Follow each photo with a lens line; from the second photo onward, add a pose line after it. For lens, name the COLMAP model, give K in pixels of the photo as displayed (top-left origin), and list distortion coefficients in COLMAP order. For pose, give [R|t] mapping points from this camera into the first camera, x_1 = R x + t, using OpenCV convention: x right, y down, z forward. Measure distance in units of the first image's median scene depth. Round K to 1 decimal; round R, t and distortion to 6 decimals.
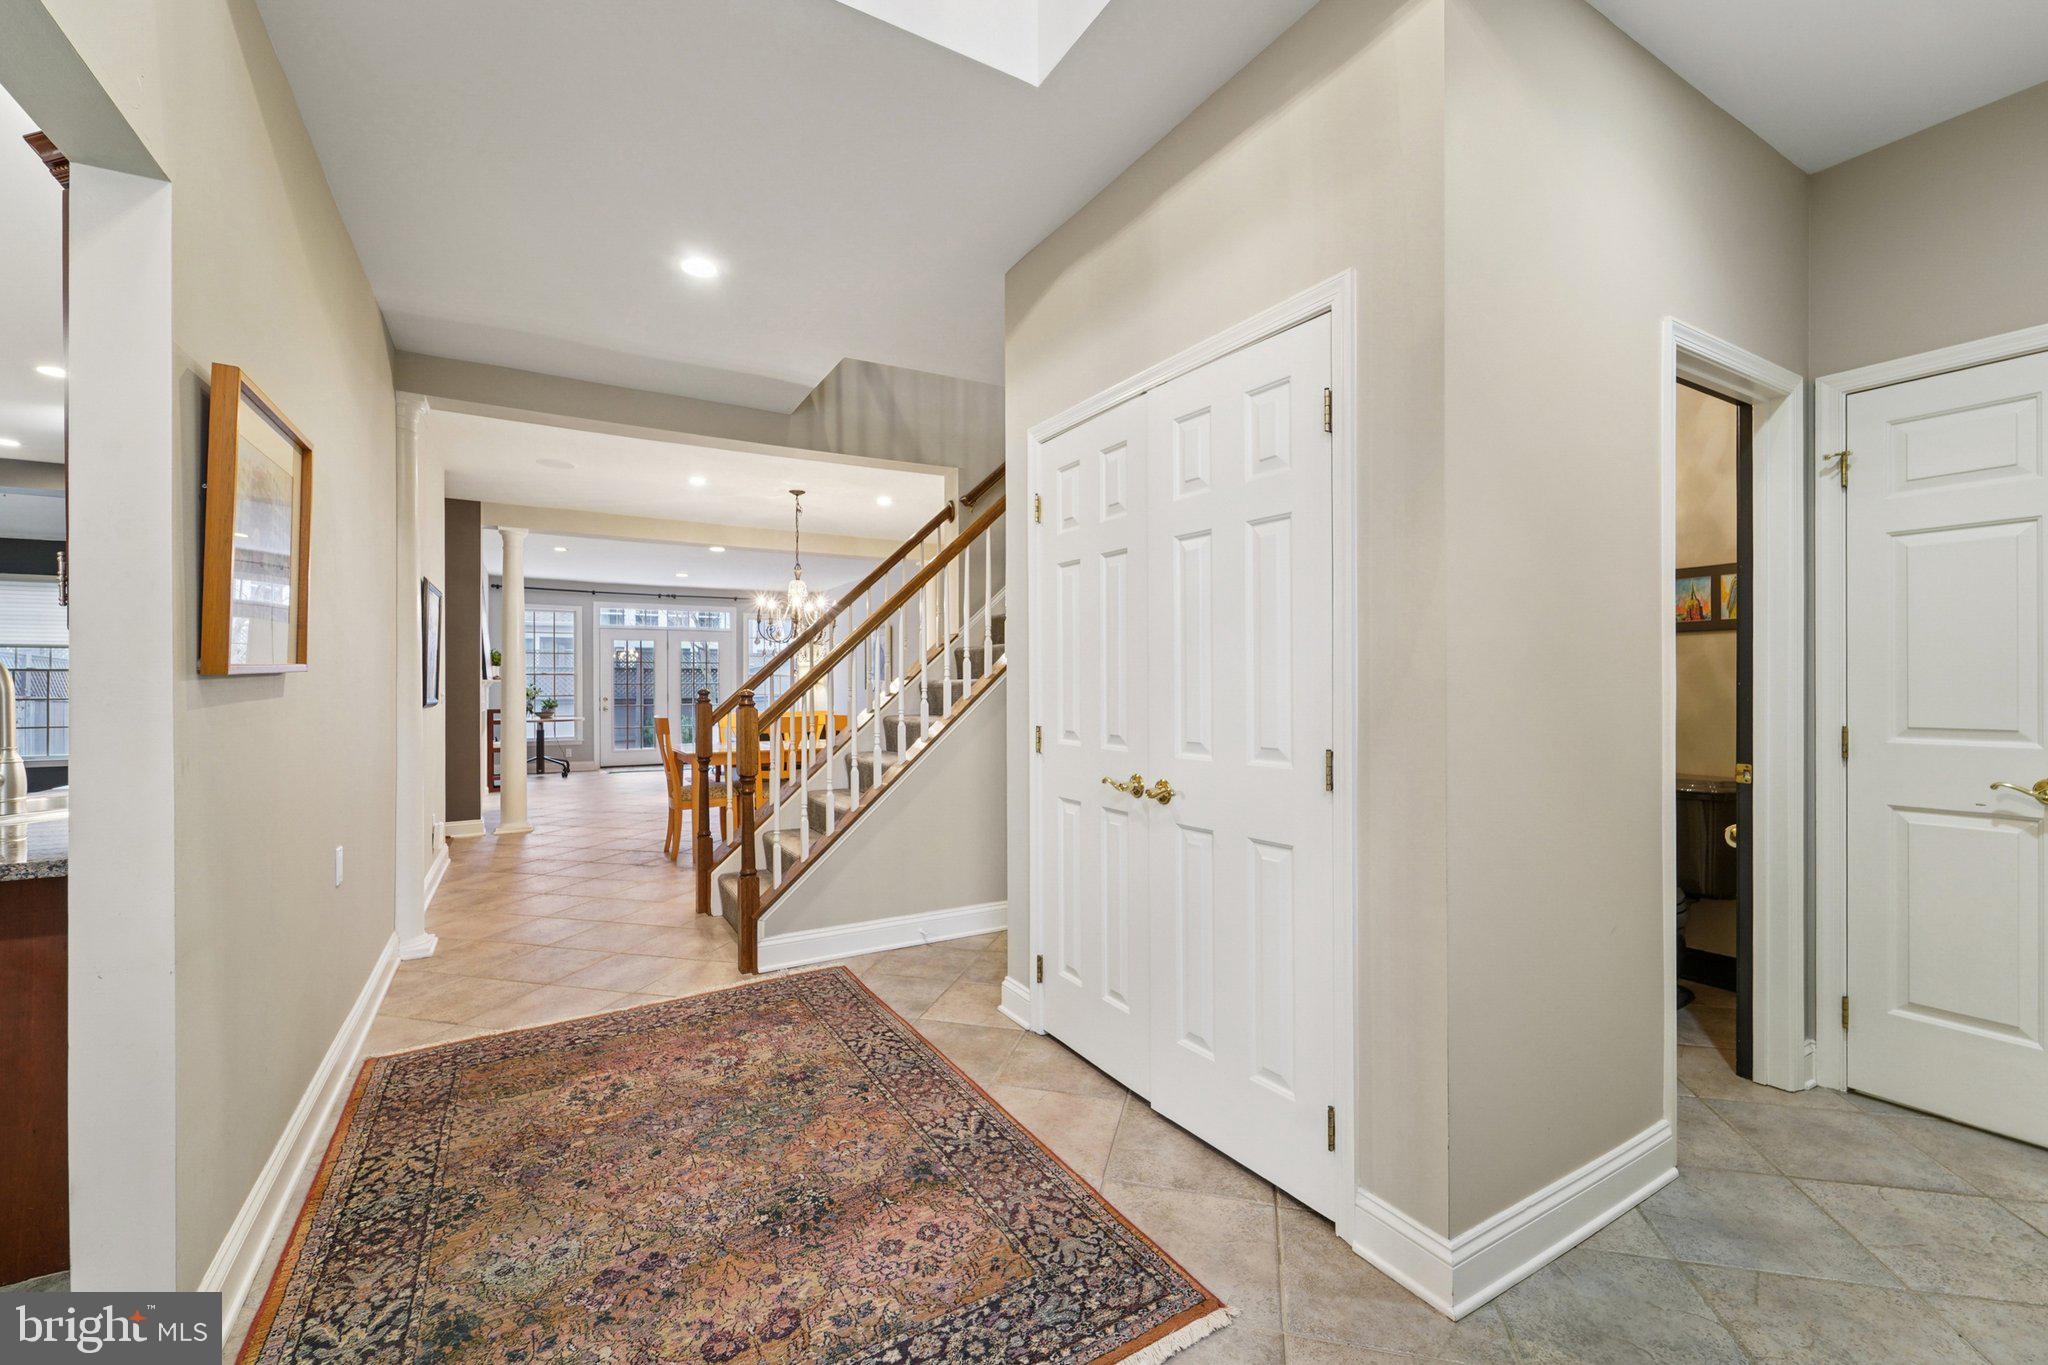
lens RADIAL K [[838.9, 0, 1023.3], [0, 838.9, 684.0], [0, 0, 1]] dist [0.000834, -0.000128]
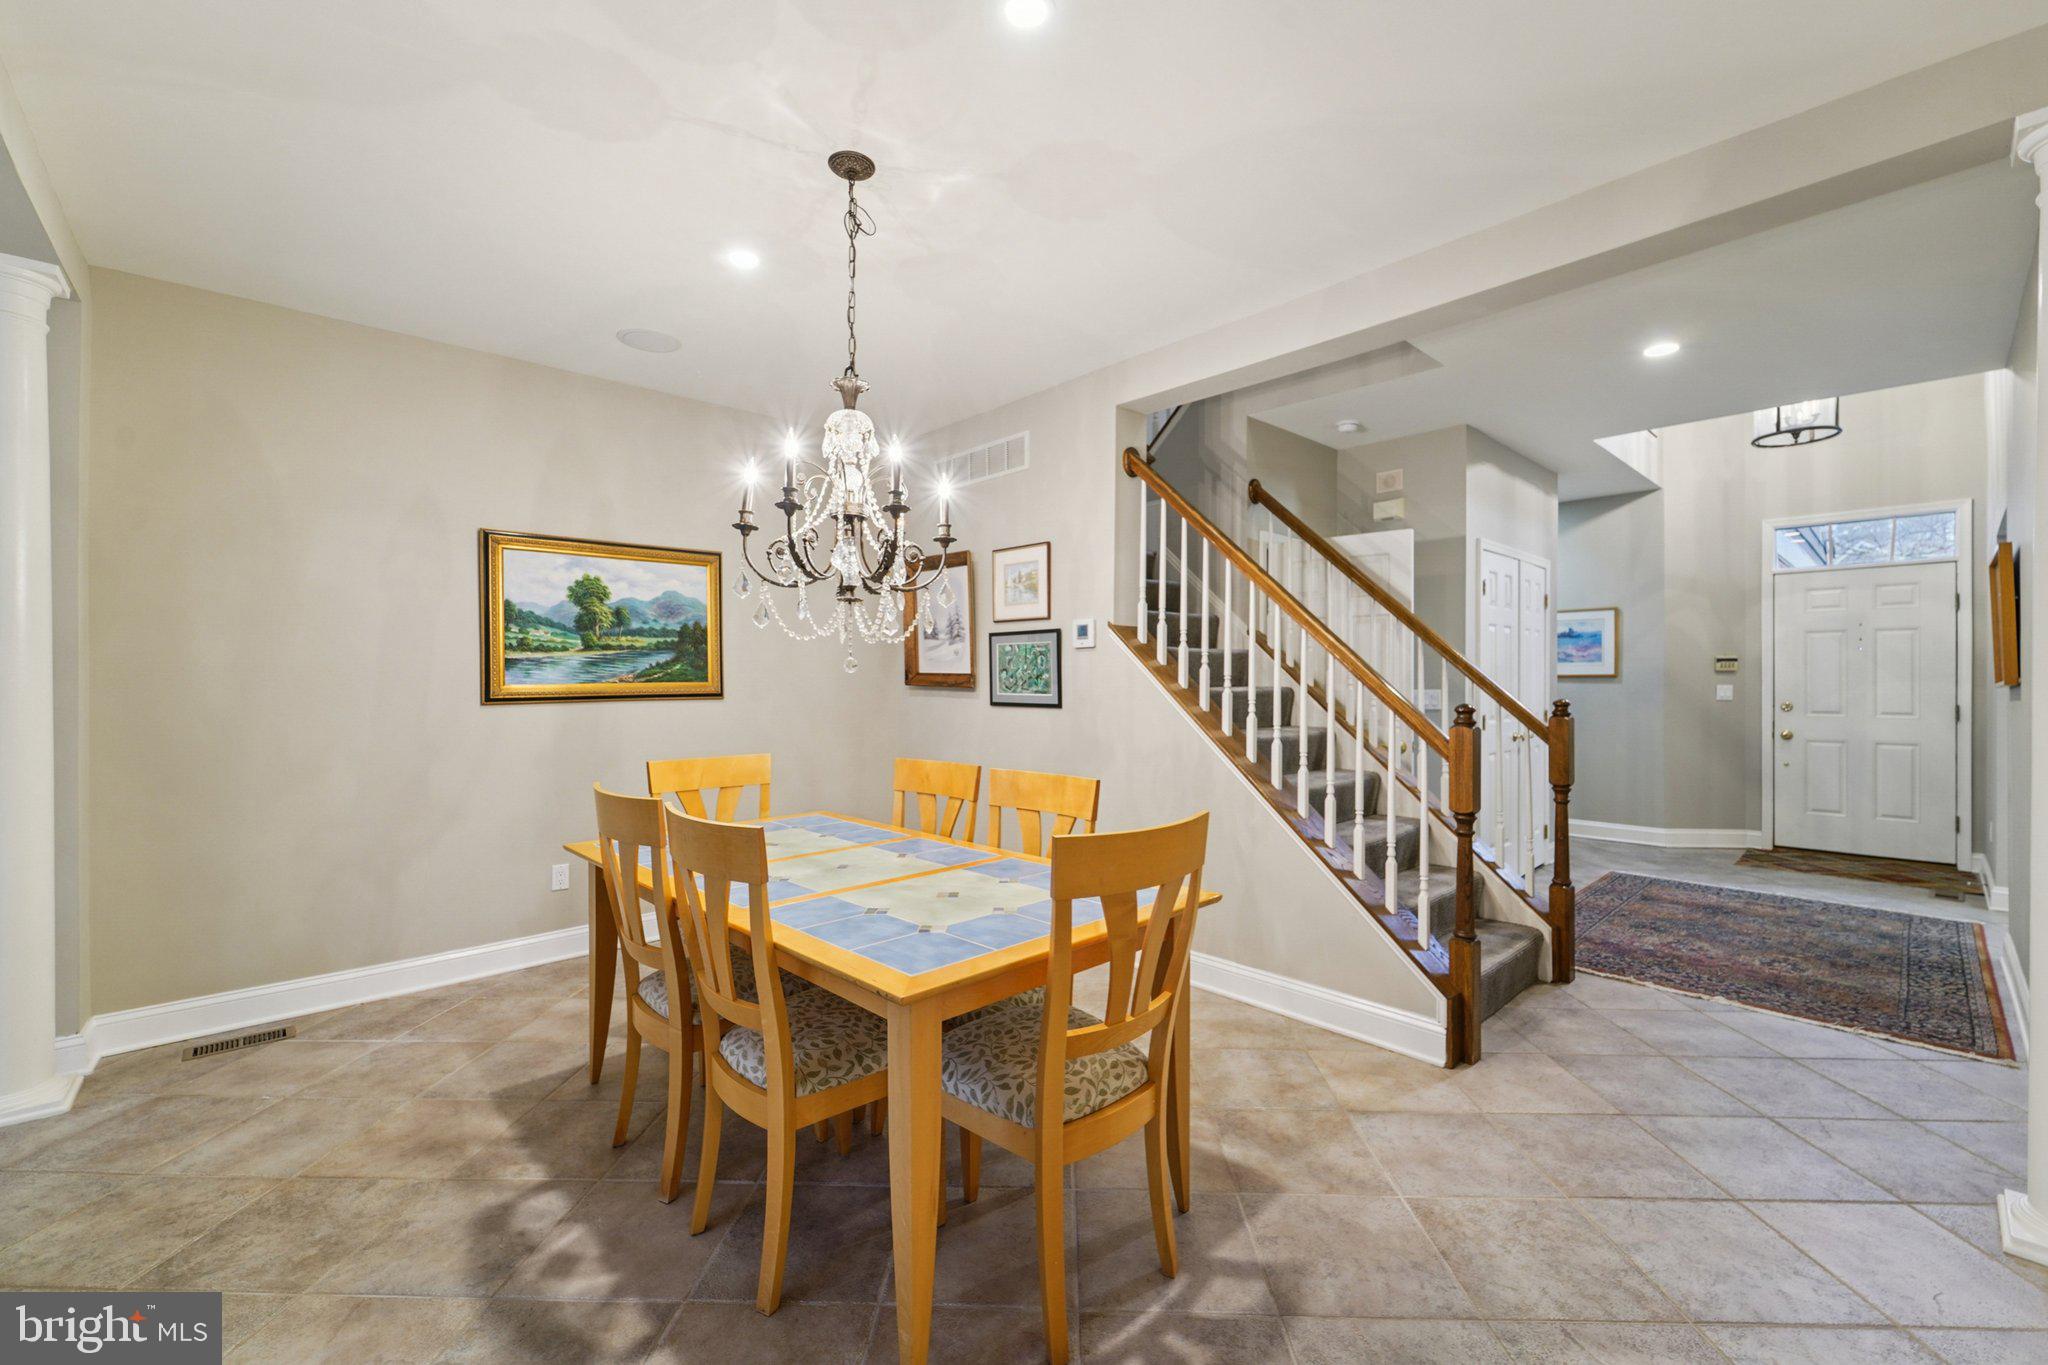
lens RADIAL K [[838.9, 0, 1022.8], [0, 838.9, 681.2], [0, 0, 1]] dist [0.000834, -0.000128]
pose [[-0.216923, 0.001290, 0.976188, -1.472560], [0.002325, 0.999997, -0.000805, -0.022104], [-0.976186, 0.002095, -0.216925, 2.328538]]
